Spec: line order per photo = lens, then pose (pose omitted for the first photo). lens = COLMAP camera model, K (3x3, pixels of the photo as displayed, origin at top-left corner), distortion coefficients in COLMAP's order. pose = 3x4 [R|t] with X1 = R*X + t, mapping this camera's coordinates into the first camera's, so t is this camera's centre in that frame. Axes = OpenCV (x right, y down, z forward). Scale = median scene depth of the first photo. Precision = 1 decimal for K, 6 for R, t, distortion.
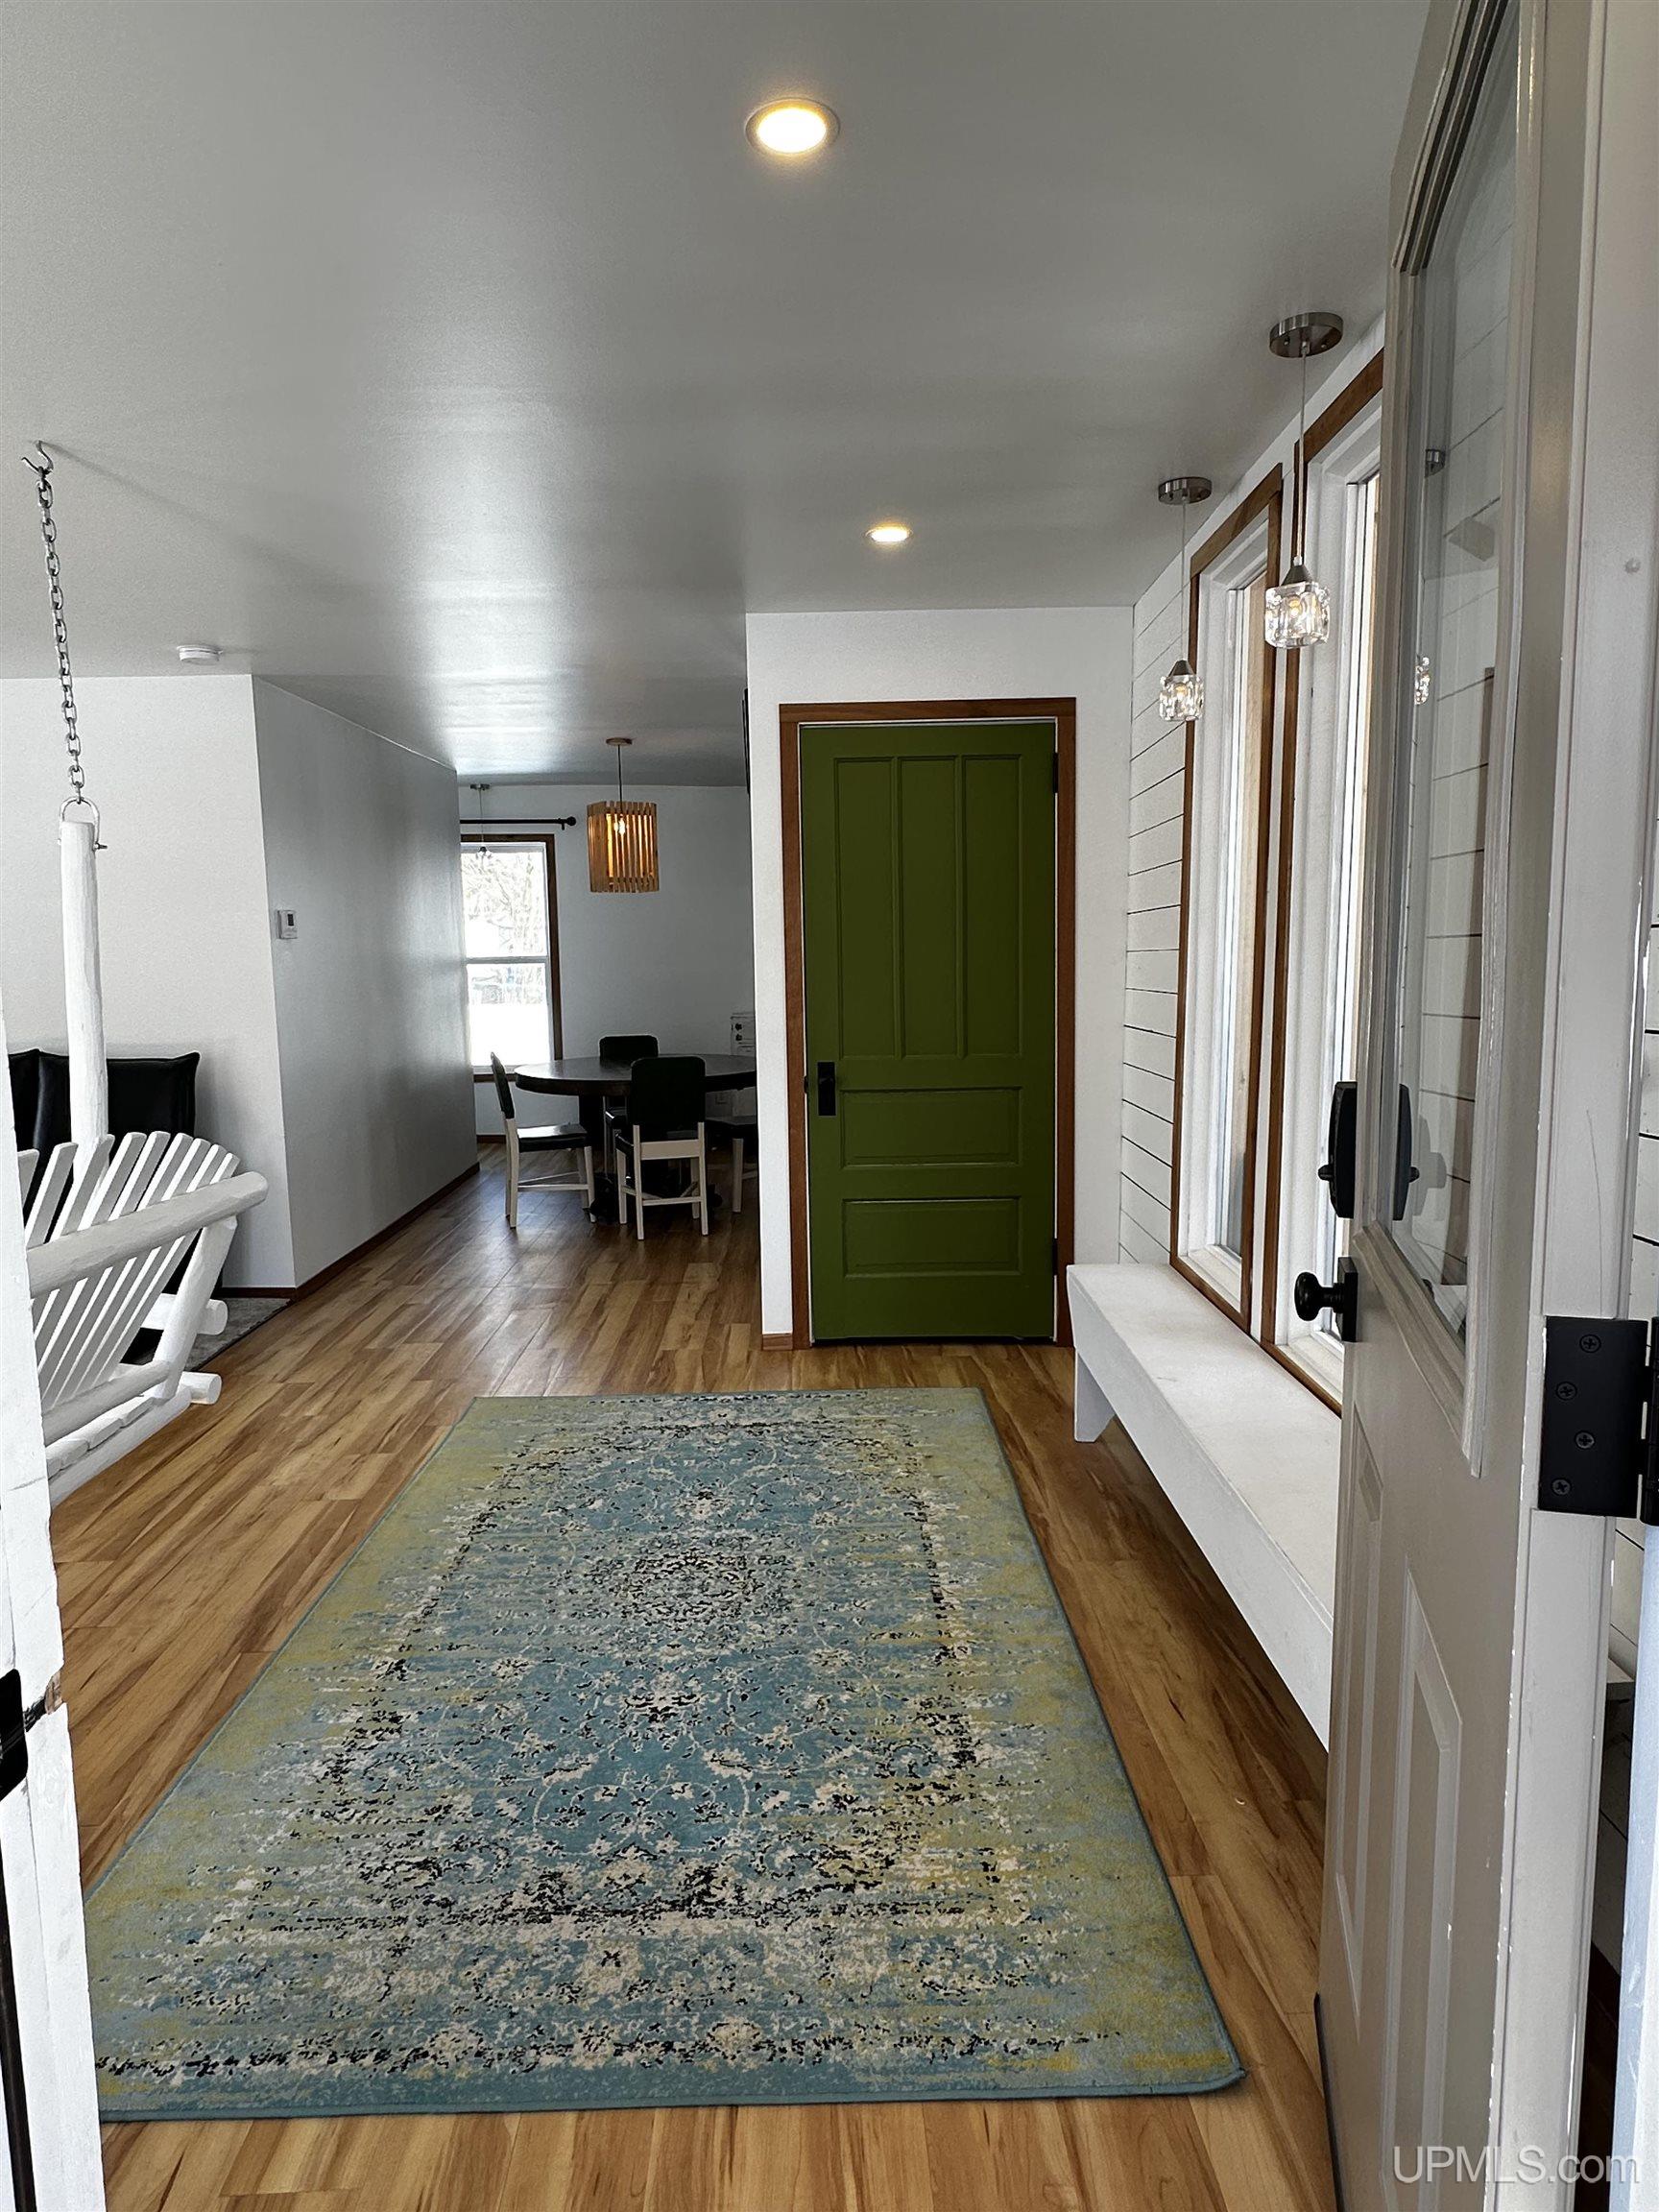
lens RADIAL K [[1294.9, 0, 822.6], [0, 1294.9, 1112.0], [0, 0, 1]] dist [-0.003177, 0.001512]
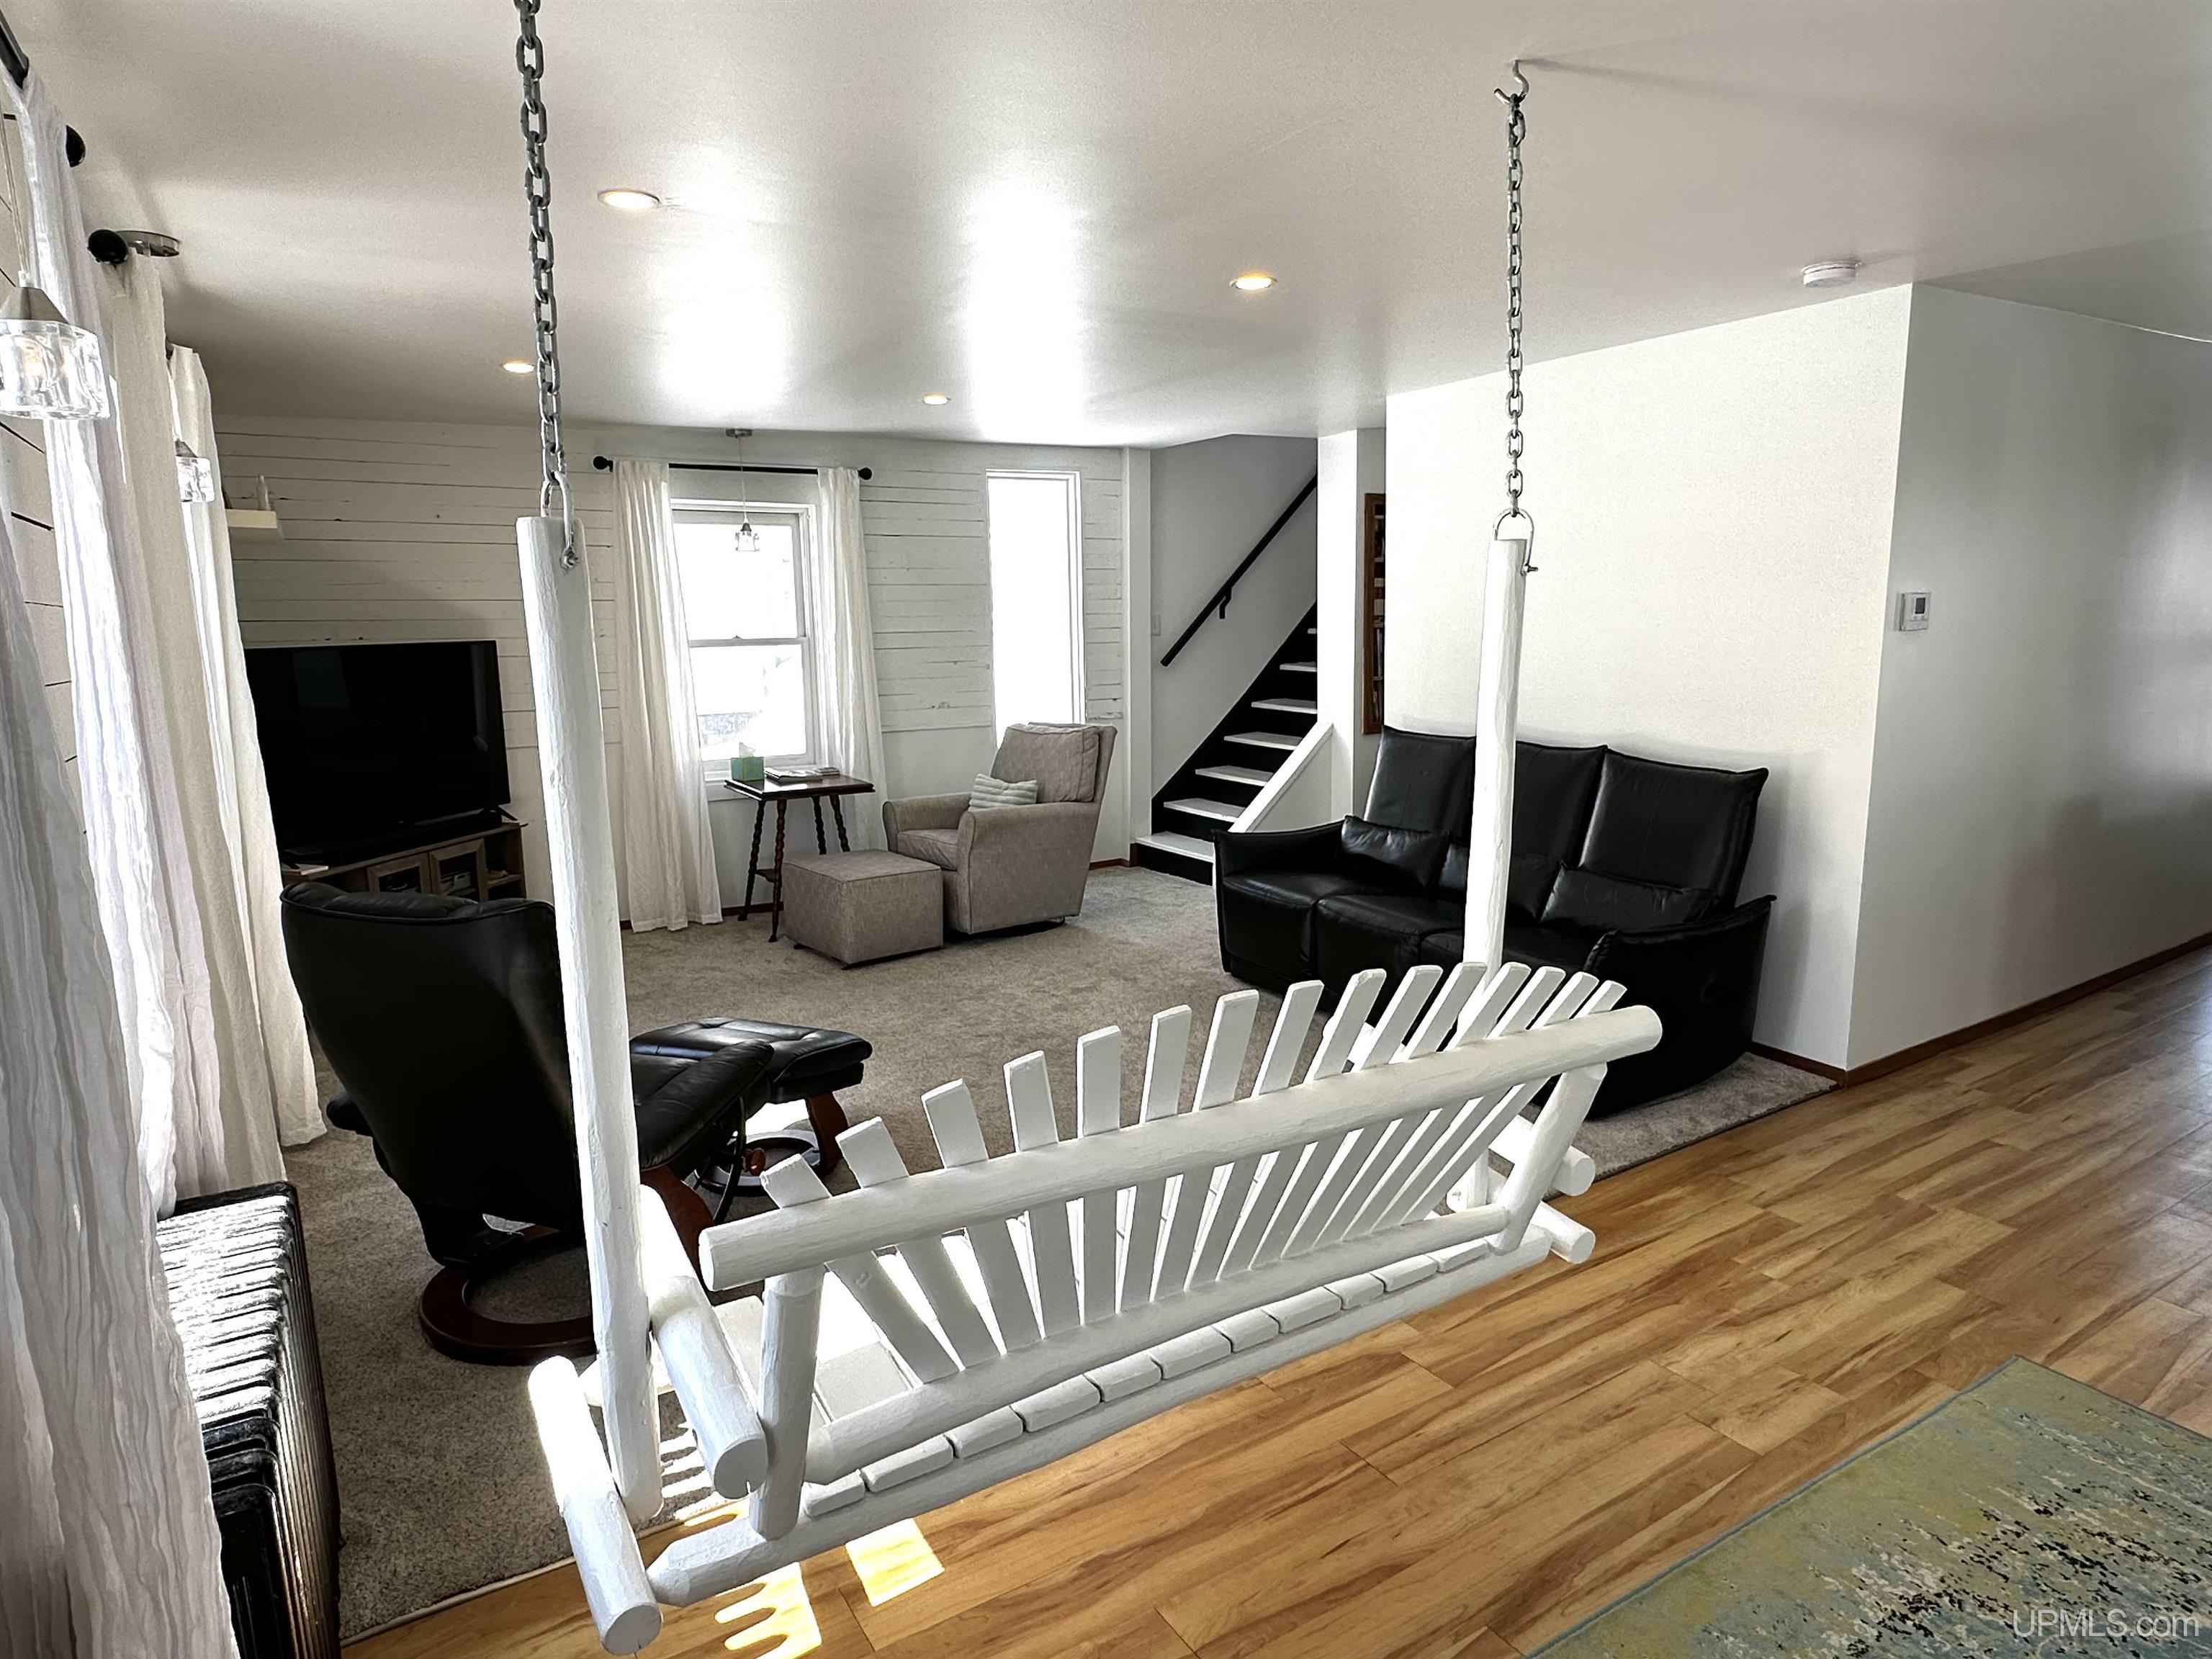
lens RADIAL K [[1294.9, 0, 1104.1], [0, 1294.9, 838.0], [0, 0, 1]] dist [-0.003177, 0.001512]
pose [[0.515469, 0.158116, -0.842194, 0.010201], [-0.096875, 0.987281, 0.126062, -0.111593], [0.851414, 0.016607, 0.524231, 0.342077]]
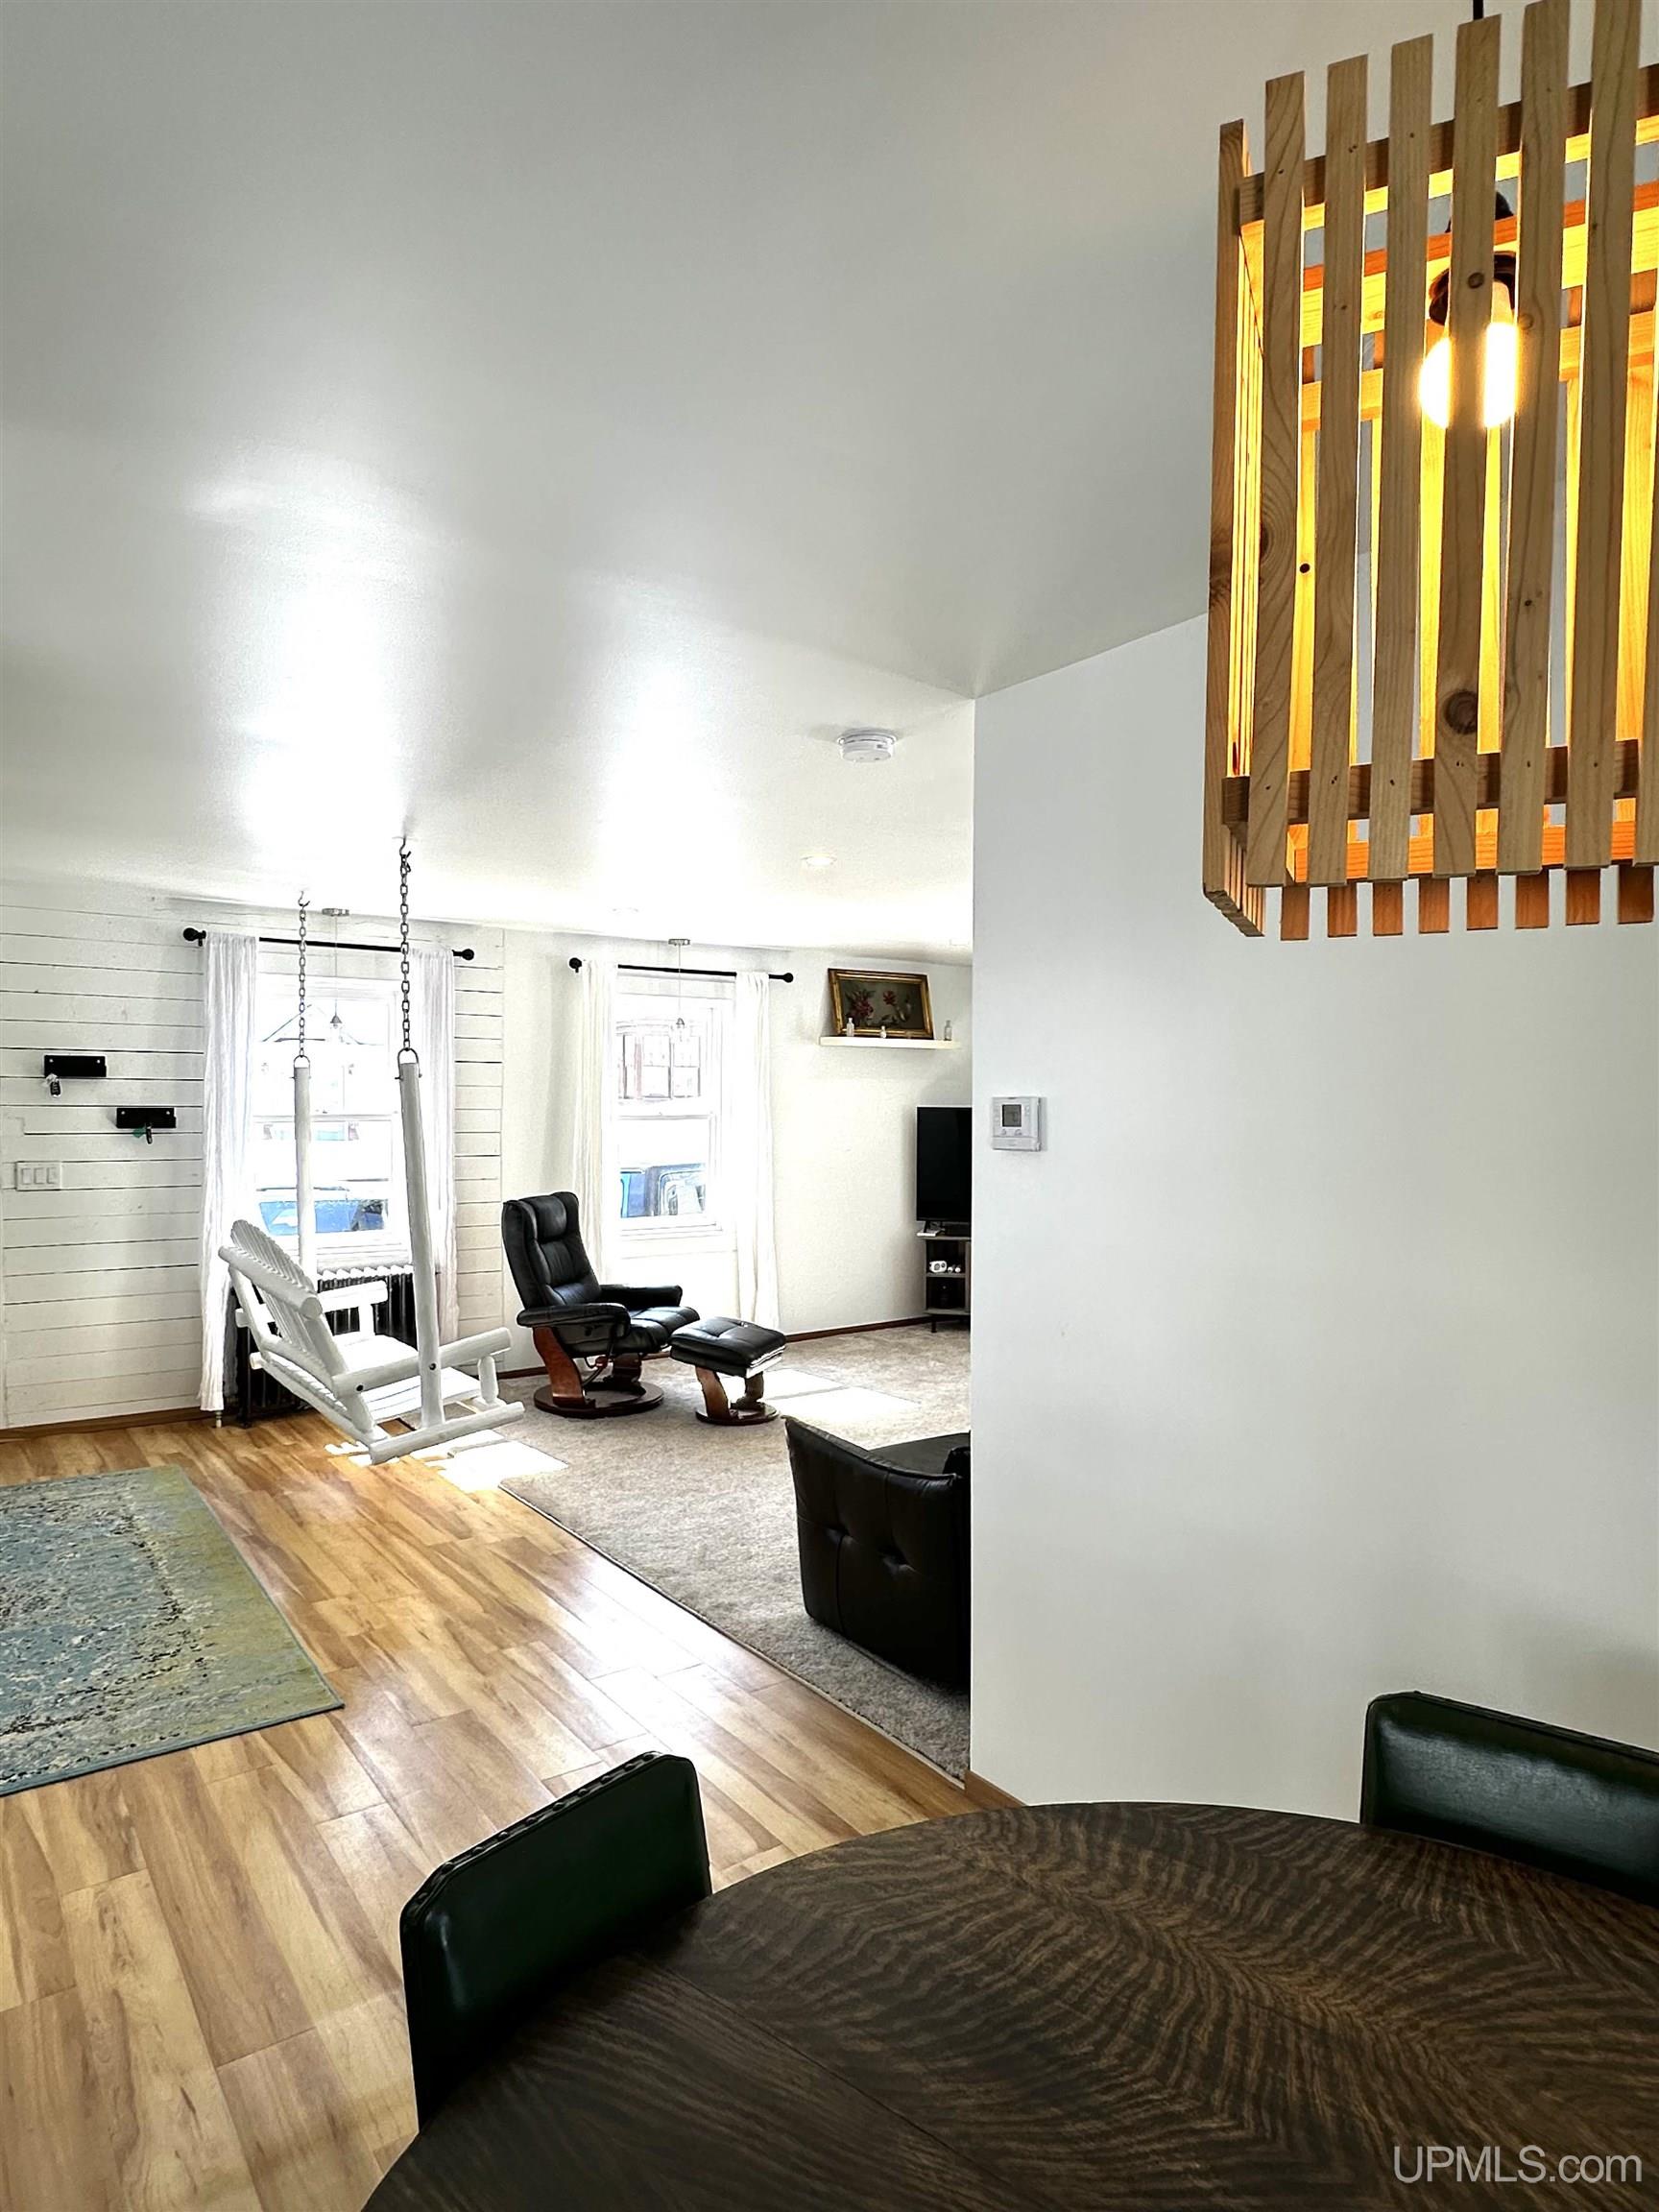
lens RADIAL K [[1294.9, 0, 818.8], [0, 1294.9, 1107.6], [0, 0, 1]] dist [-0.003177, 0.001512]
pose [[-0.821474, 0.021230, -0.569850, -0.079593], [-0.059874, 0.990572, 0.123217, -0.376889], [0.567094, 0.135339, -0.812458, 2.472459]]
